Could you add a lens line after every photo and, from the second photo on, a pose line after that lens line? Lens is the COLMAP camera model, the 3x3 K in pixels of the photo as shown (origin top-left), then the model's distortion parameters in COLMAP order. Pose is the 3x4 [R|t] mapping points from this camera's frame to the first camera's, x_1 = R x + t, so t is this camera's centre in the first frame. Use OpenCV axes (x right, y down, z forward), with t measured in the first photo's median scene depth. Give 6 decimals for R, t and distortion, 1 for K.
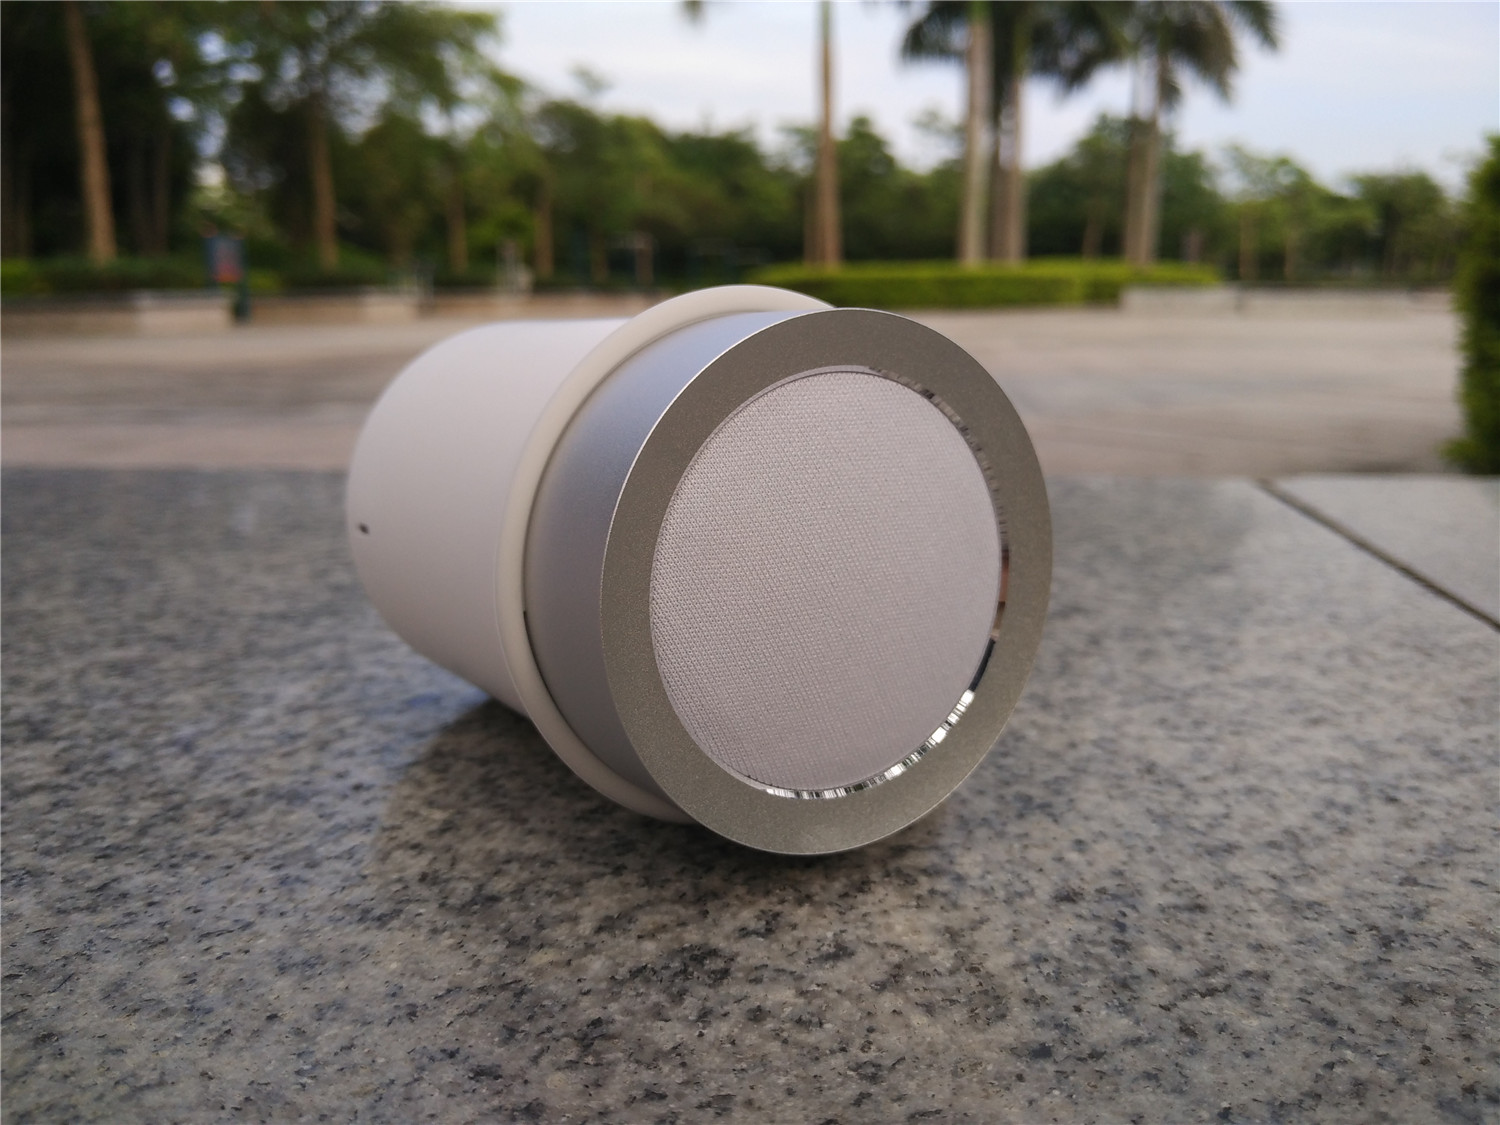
lens RADIAL K [[1347.7, 0, 750.0], [0, 1347.7, 562.5], [0, 0, 1]] dist [-0.051616, 0.003290]
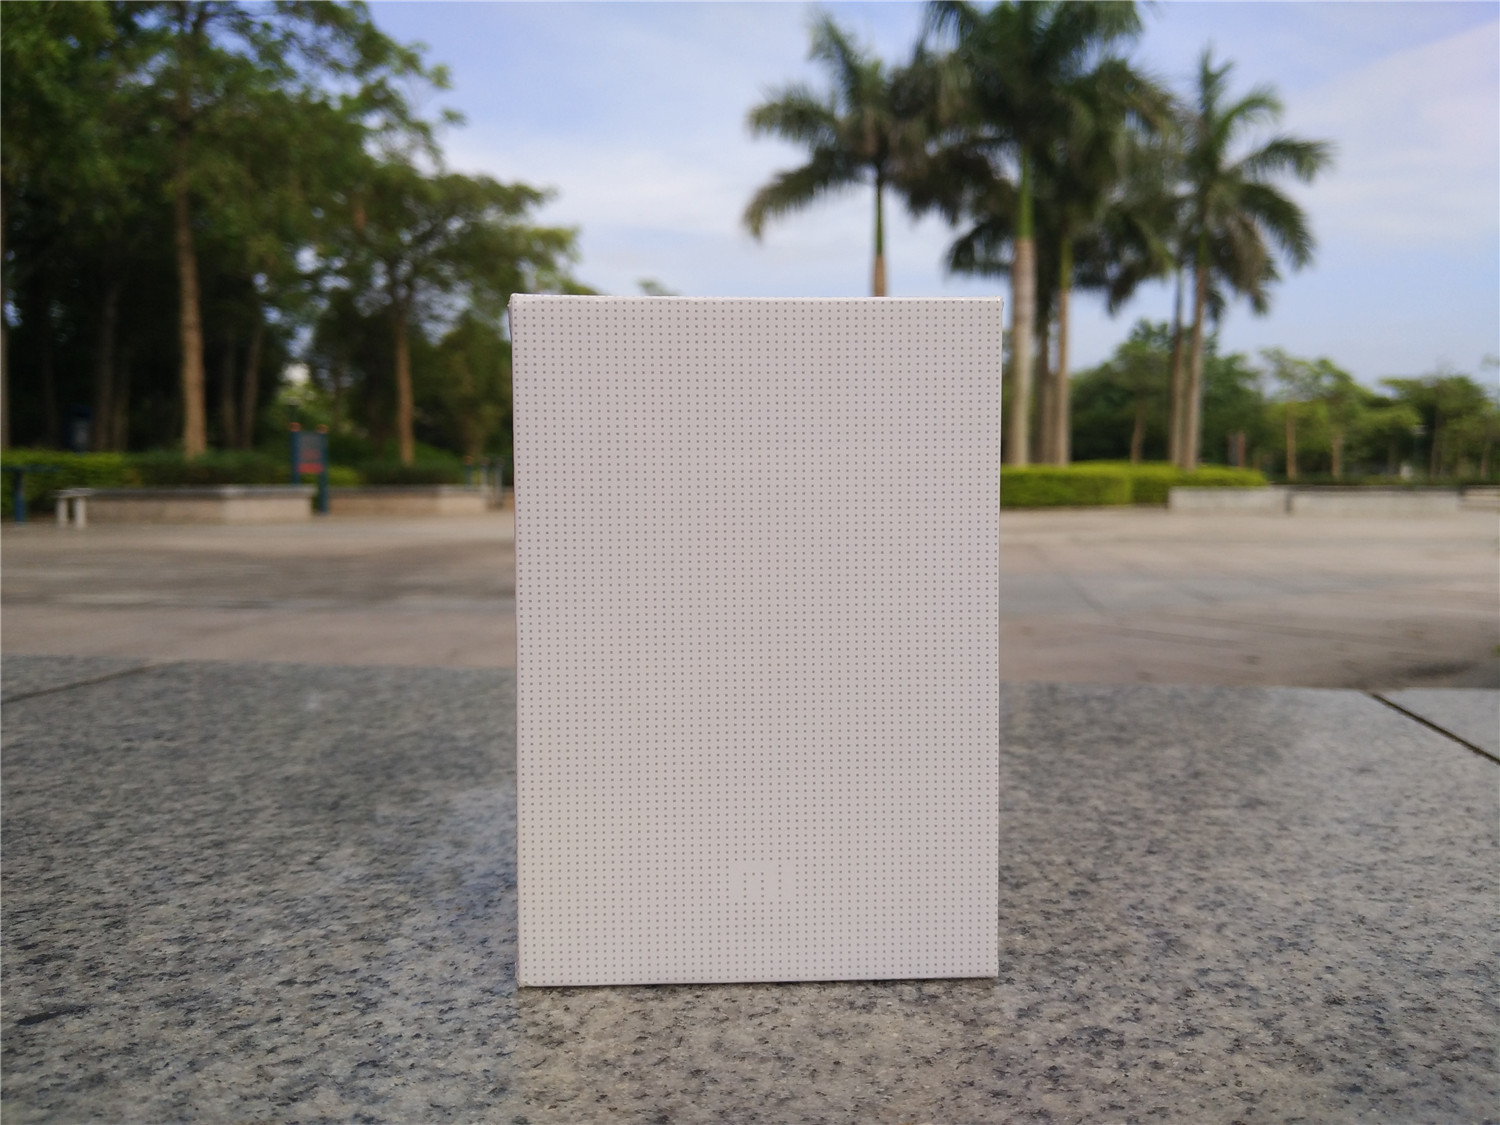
lens RADIAL K [[1324.3, 0, 751.2], [0, 1324.3, 556.9], [0, 0, 1]] dist [-0.043029, 0.022298]
pose [[0.999168, 0.009455, -0.039678, -0.312843], [-0.015183, 0.989072, -0.146652, -0.006565], [0.037858, 0.147132, 0.988392, -0.448447]]
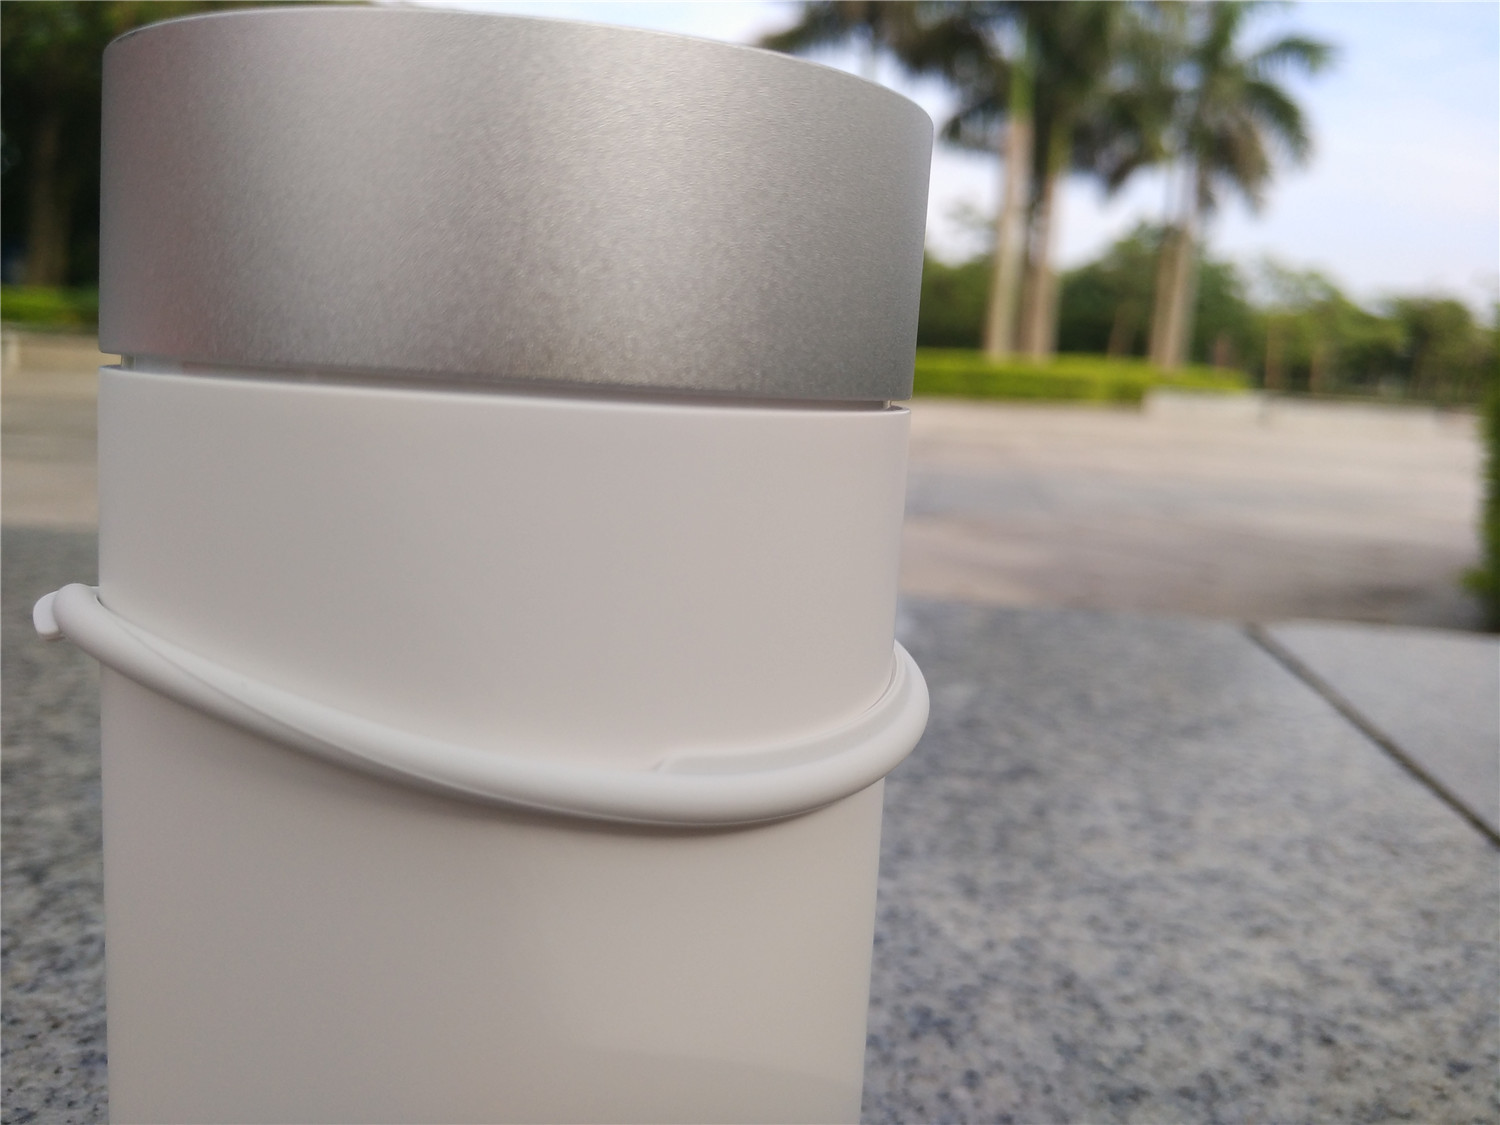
lens RADIAL K [[1367.8, 0, 746.1], [0, 1367.8, 542.8], [0, 0, 1]] dist [-0.068475, 0.026335]
pose [[0.997733, 0.066239, -0.011906, 0.082865], [-0.066924, 0.995184, -0.071628, -0.073356], [0.007104, 0.072263, 0.997360, 0.066429]]
